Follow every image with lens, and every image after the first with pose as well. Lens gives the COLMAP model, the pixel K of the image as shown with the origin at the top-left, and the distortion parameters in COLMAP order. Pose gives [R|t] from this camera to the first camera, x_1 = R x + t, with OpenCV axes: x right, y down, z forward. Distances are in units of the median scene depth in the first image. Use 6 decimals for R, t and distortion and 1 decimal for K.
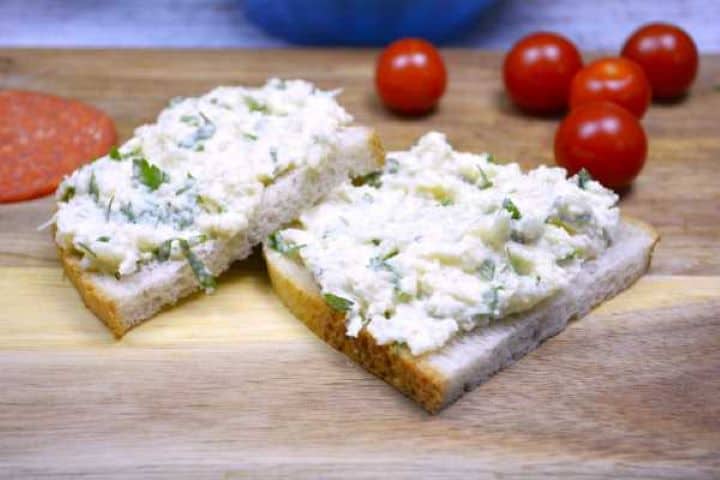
lens RADIAL K [[2593.7, 0, 359.9], [0, 2593.7, 240.3], [0, 0, 1]] dist [0.077302, 0.000000]
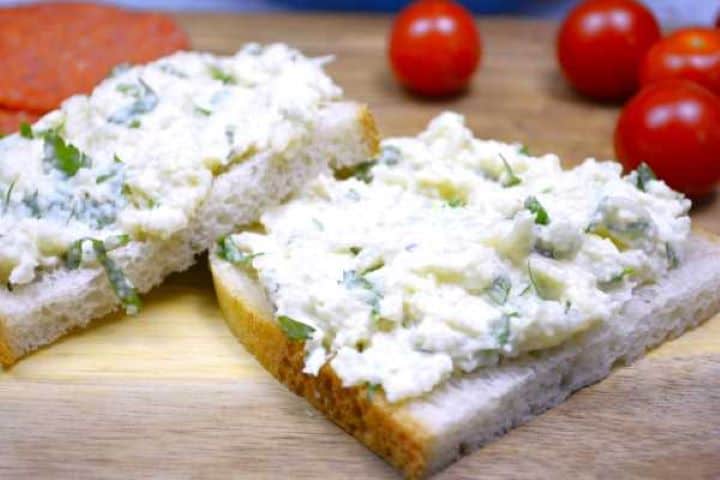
lens RADIAL K [[2593.7, 0, 360.1], [0, 2593.7, 239.7], [0, 0, 1]] dist [0.077302, 0.000000]
pose [[0.994438, 0.025599, -0.102168, 0.083313], [-0.030434, 0.998475, -0.046049, 0.031539], [0.100834, 0.048902, 0.993701, 0.258603]]
